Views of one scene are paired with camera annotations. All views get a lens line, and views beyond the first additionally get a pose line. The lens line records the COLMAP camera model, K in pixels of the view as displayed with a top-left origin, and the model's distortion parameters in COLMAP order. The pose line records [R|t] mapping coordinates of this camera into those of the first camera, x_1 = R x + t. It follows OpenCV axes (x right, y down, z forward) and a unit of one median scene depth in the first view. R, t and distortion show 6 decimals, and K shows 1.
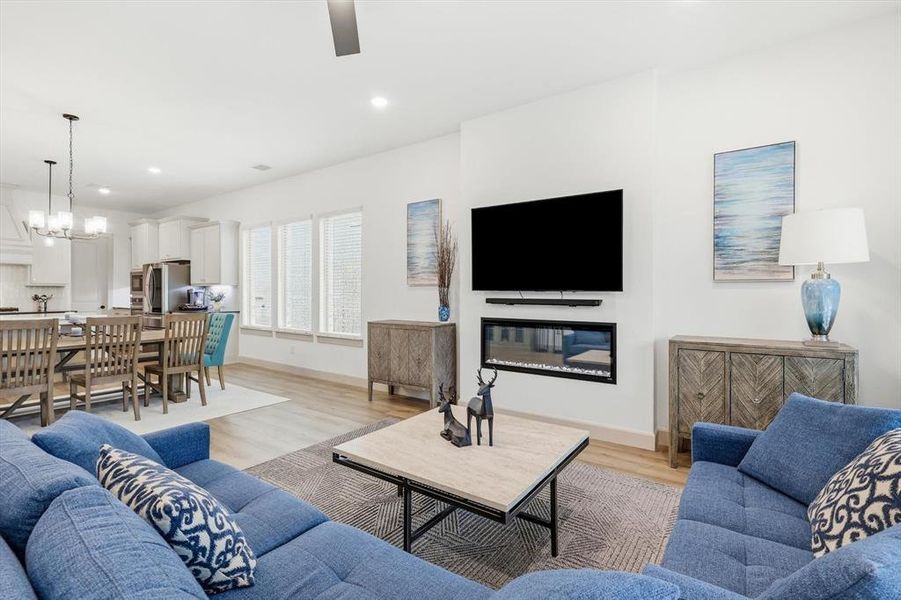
lens RADIAL K [[412.0, 0, 445.2], [0, 412.0, 292.3], [0, 0, 1]] dist [0.005175, -0.001537]
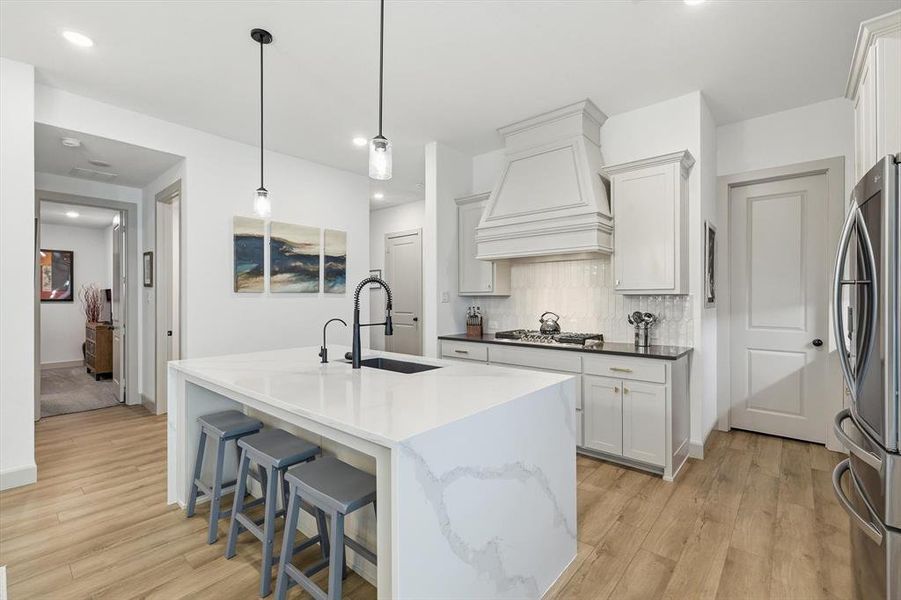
lens RADIAL K [[401.1, 0, 456.6], [0, 401.1, 294.1], [0, 0, 1]] dist [0.004713, -0.001303]
pose [[-0.088443, -0.006669, -0.996059, -0.802738], [0.002782, 0.999972, -0.006942, -0.020346], [0.996077, -0.003385, -0.088422, 1.355363]]
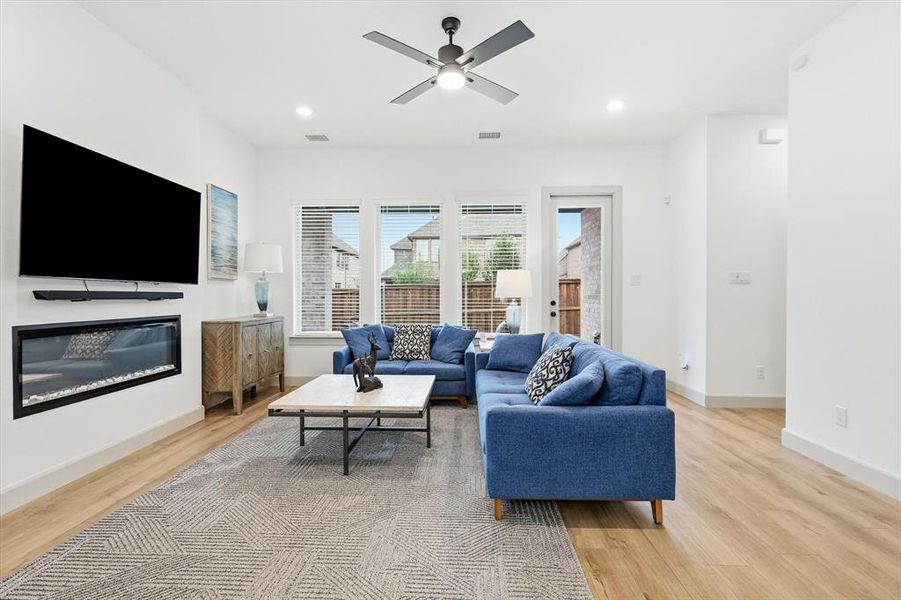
lens RADIAL K [[401.1, 0, 451.7], [0, 401.1, 300.0], [0, 0, 1]] dist [0.004713, -0.001303]
pose [[-0.547007, -0.012220, 0.837039, -0.616294], [0.000688, 0.999887, 0.015048, 0.017171], [-0.837128, 0.008807, -0.546936, 0.743016]]
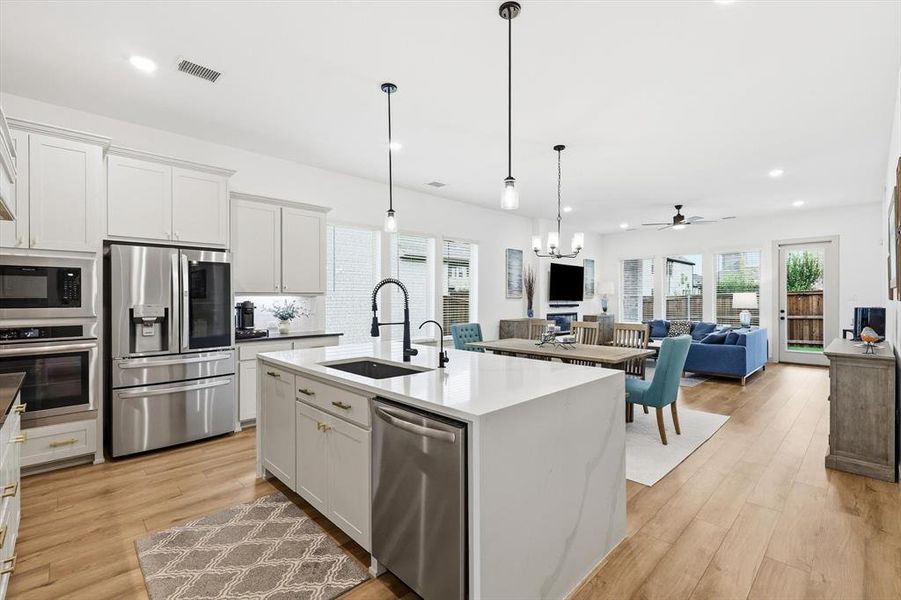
lens RADIAL K [[401.1, 0, 452.8], [0, 401.1, 296.8], [0, 0, 1]] dist [0.004713, -0.001303]
pose [[0.188413, 0.001677, 0.982088, -1.881733], [0.001157, 0.999997, -0.001929, -0.020291], [-0.982089, 0.001500, 0.188411, 1.003467]]
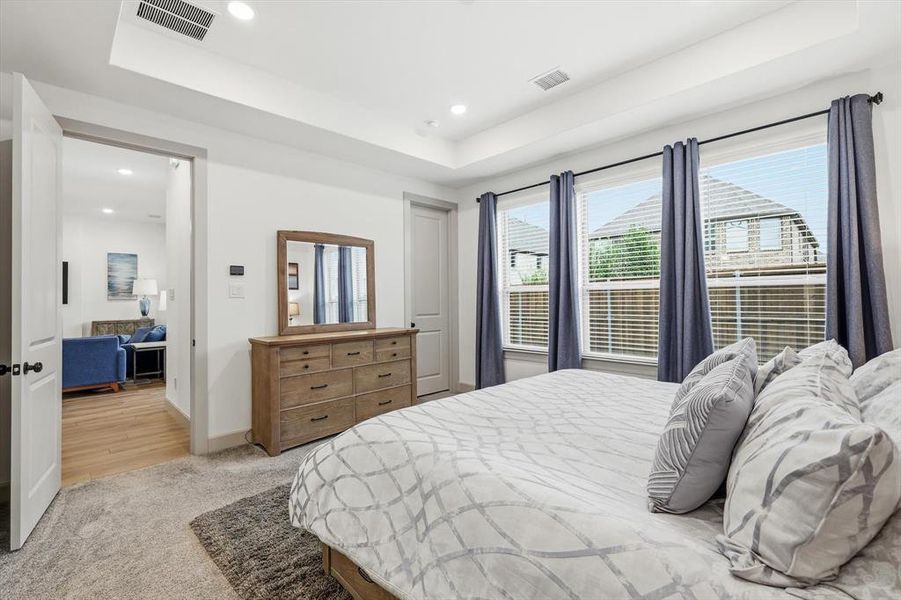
lens RADIAL K [[401.1, 0, 460.1], [0, 401.1, 301.9], [0, 0, 1]] dist [0.004713, -0.001303]
pose [[0.168714, -0.001821, 0.985663, -1.094825], [0.006987, 0.999975, 0.000651, 0.002326], [-0.985640, 0.006777, 0.168722, -1.208579]]
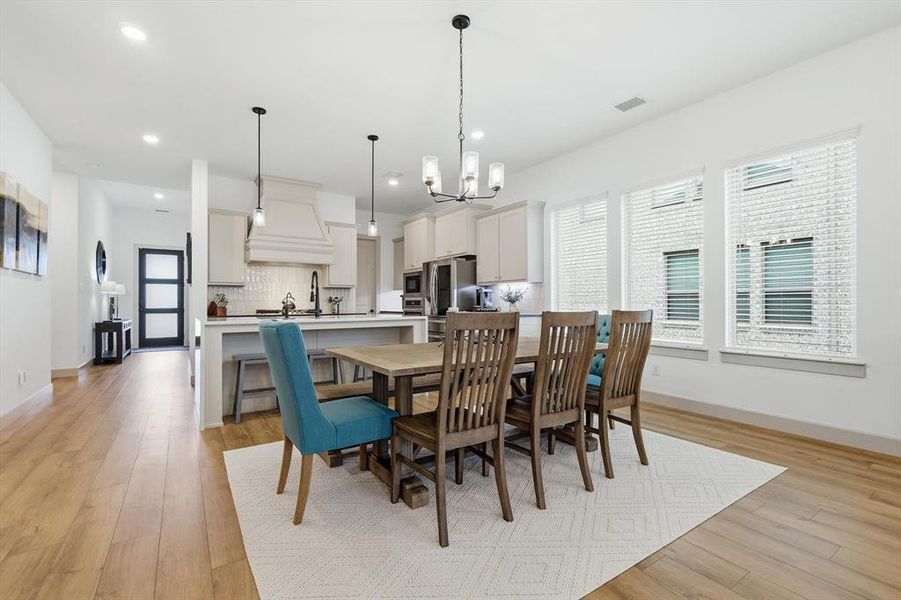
lens RADIAL K [[401.1, 0, 443.9], [0, 401.1, 298.6], [0, 0, 1]] dist [0.004713, -0.001303]
pose [[0.931508, -0.006791, -0.363659, -0.648890], [0.002100, 0.999909, -0.013295, 0.039782], [0.363716, 0.011621, 0.931437, 0.351245]]
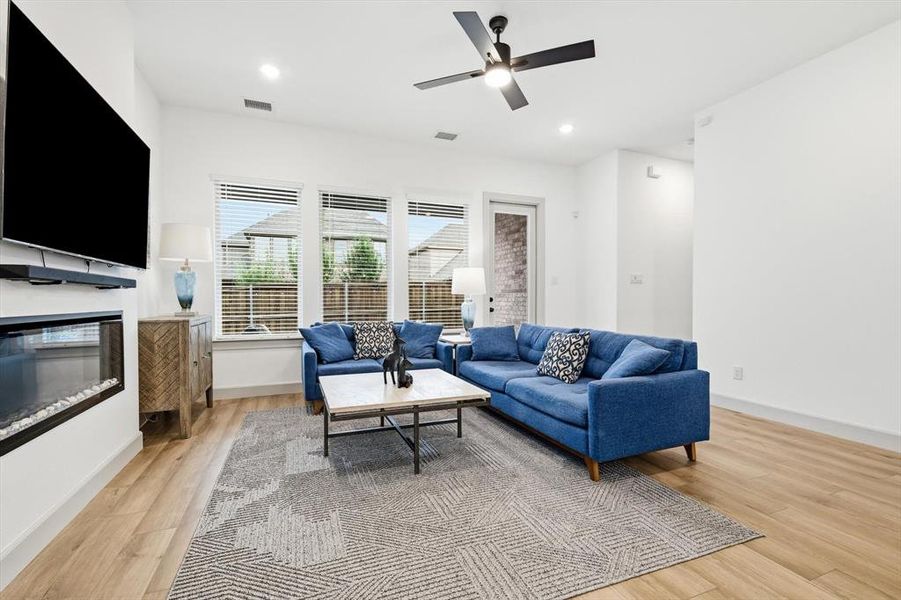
lens RADIAL K [[401.1, 0, 447.9], [0, 401.1, 304.0], [0, 0, 1]] dist [0.004713, -0.001303]
pose [[-0.839004, -0.007420, 0.544074, -0.384148], [-0.000424, 0.999916, 0.012984, 0.040207], [-0.544125, 0.010663, -0.838937, 0.985508]]
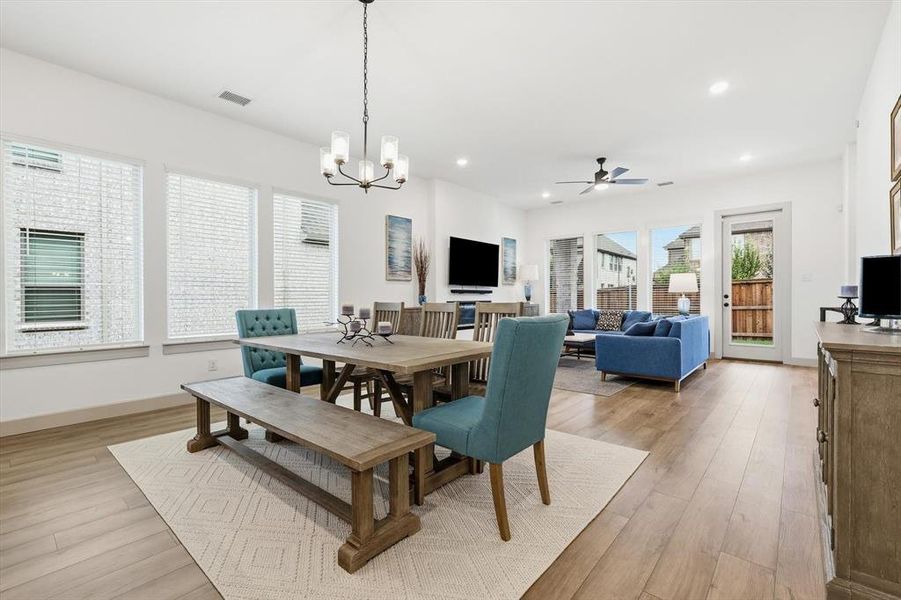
lens RADIAL K [[401.1, 0, 453.7], [0, 401.1, 297.7], [0, 0, 1]] dist [0.004713, -0.001303]
pose [[0.095241, -0.003856, 0.995447, -1.408672], [0.005586, 0.999979, 0.003339, 0.037281], [-0.995439, 0.005243, 0.095261, 0.753662]]
